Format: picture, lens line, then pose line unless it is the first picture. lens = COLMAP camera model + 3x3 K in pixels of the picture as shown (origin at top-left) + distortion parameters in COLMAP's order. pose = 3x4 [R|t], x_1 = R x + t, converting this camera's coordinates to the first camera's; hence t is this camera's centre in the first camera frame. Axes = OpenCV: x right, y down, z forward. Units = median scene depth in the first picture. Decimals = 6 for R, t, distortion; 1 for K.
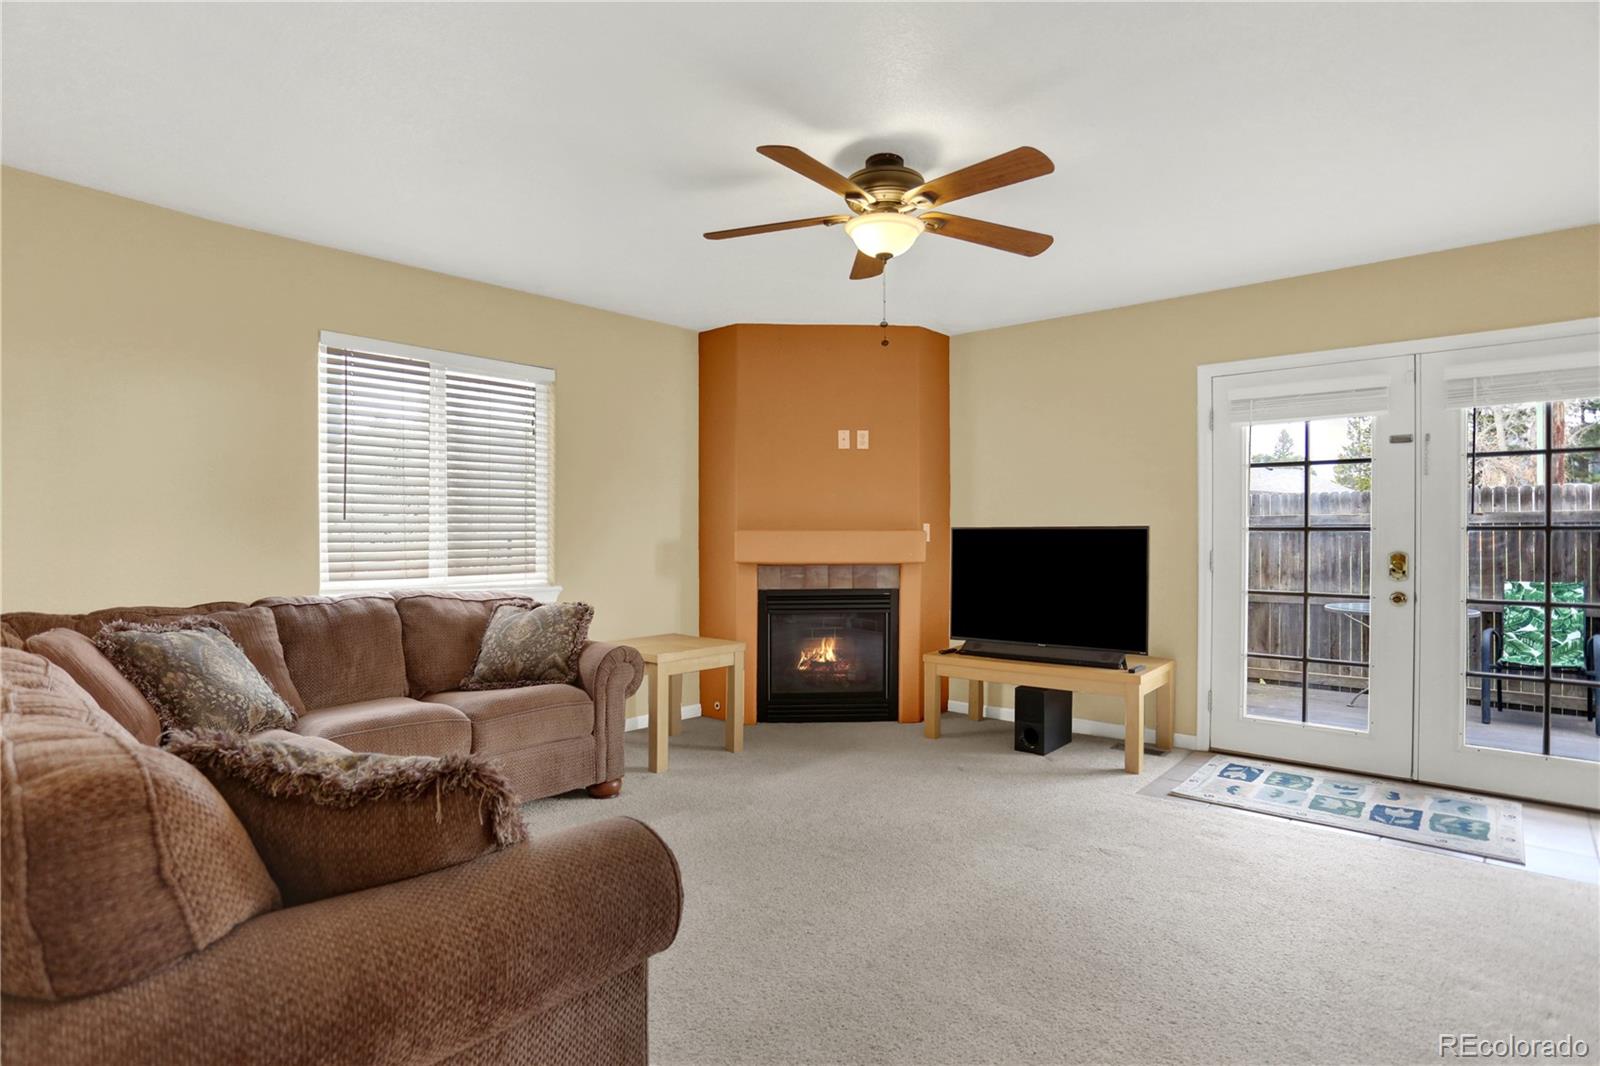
lens RADIAL K [[813.3, 0, 792.5], [0, 813.3, 542.1], [0, 0, 1]] dist [-0.034348, 0.009938]
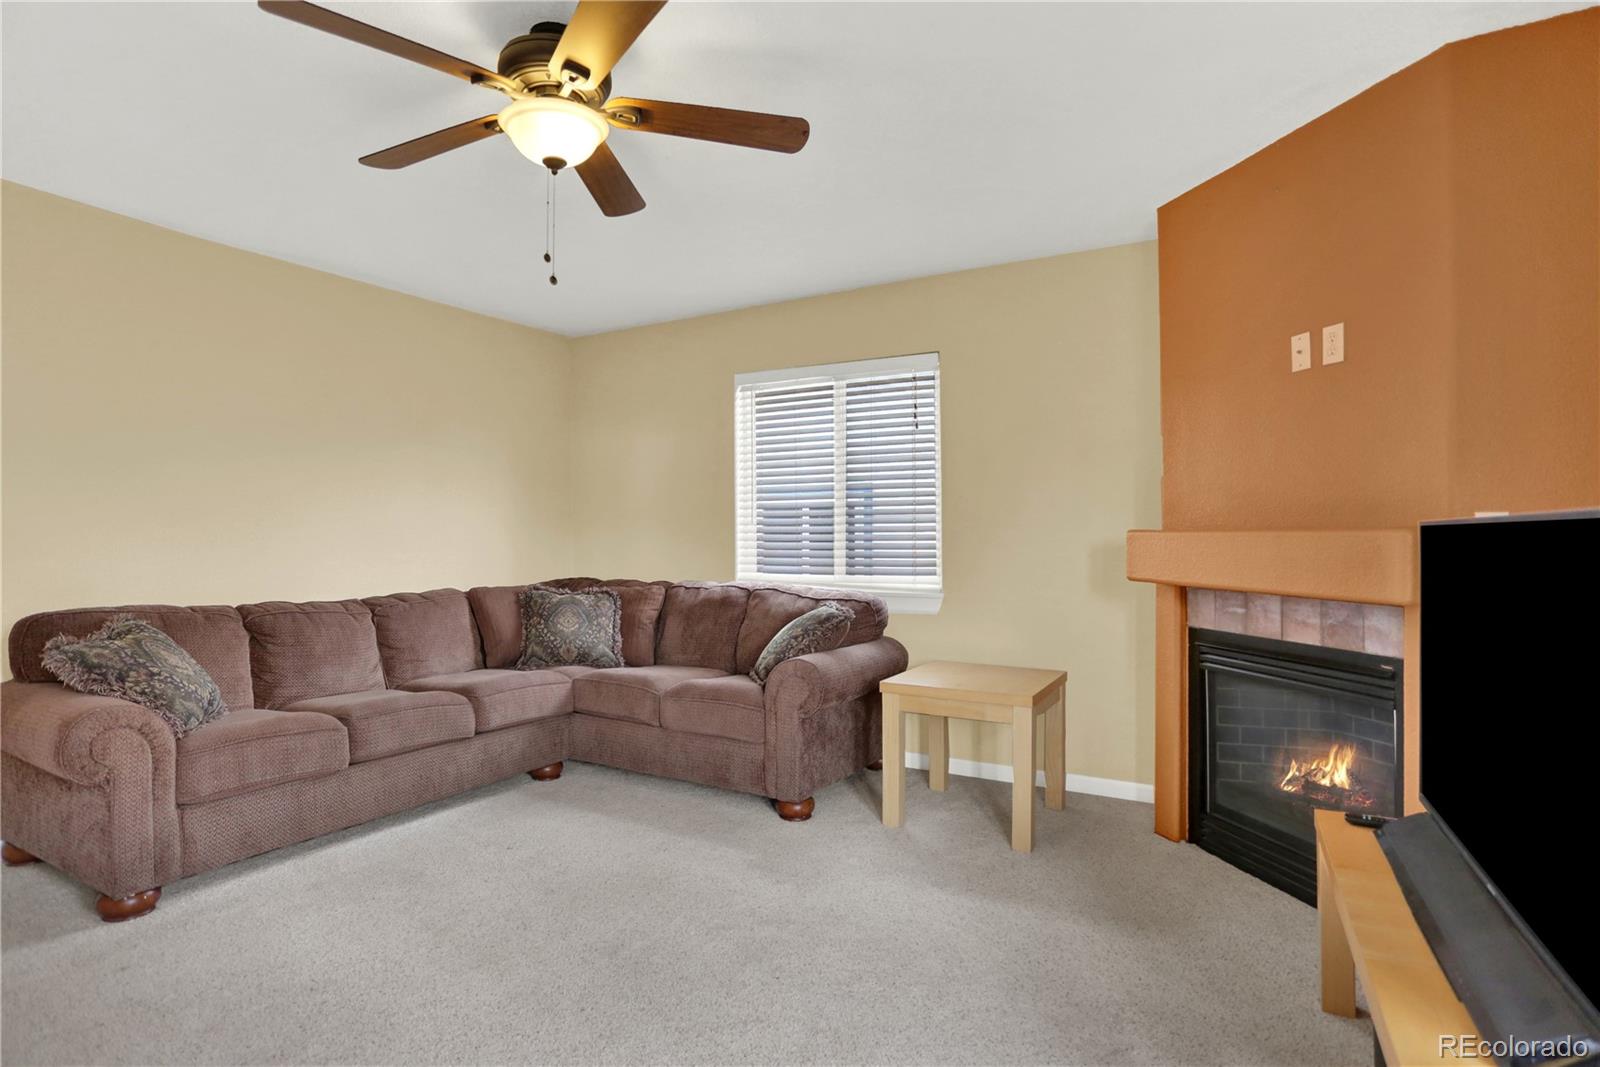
lens RADIAL K [[813.3, 0, 800.1], [0, 813.3, 535.2], [0, 0, 1]] dist [-0.034348, 0.009938]
pose [[0.208721, 0.006864, -0.977951, 0.491710], [-0.006885, 0.999961, 0.005549, -0.011897], [0.977951, 0.005575, 0.208760, 0.586675]]
